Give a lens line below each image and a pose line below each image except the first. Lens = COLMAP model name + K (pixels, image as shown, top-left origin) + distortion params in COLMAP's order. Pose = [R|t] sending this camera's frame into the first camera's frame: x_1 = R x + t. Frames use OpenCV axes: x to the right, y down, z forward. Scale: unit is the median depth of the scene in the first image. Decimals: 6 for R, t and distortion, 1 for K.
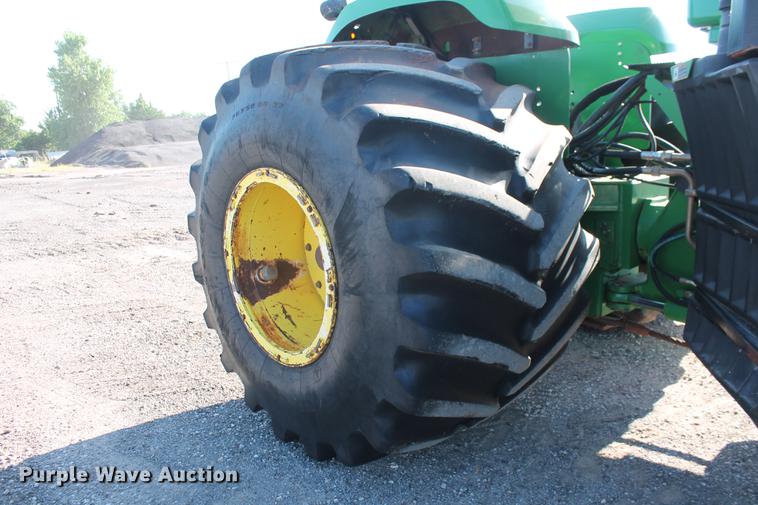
lens RADIAL K [[631.8, 0, 379.0], [0, 631.8, 252.5], [0, 0, 1]] dist [-0.163690, 0.125037]
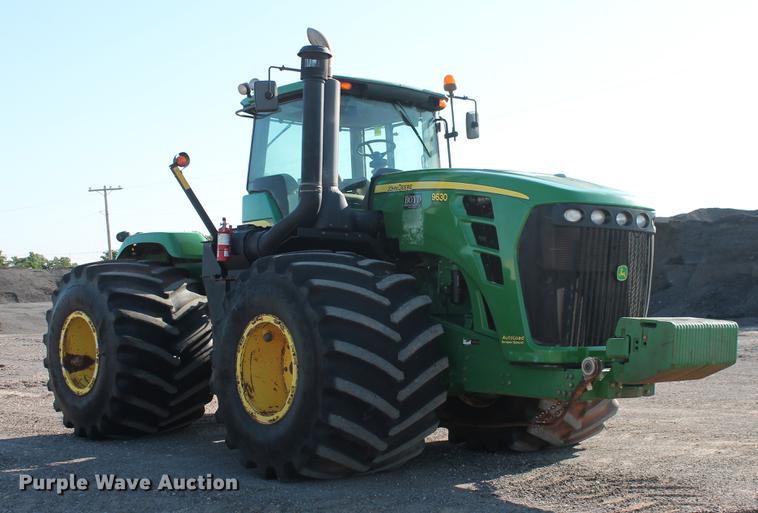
lens RADIAL K [[1088.4, 0, 379.0], [0, 1088.4, 256.5], [0, 0, 1]] dist [-0.009257, -0.058090]
pose [[0.999651, 0.024472, 0.009995, 0.842046], [-0.021574, 0.973771, -0.226506, 0.529568], [-0.015276, 0.226211, 0.973959, -2.854322]]
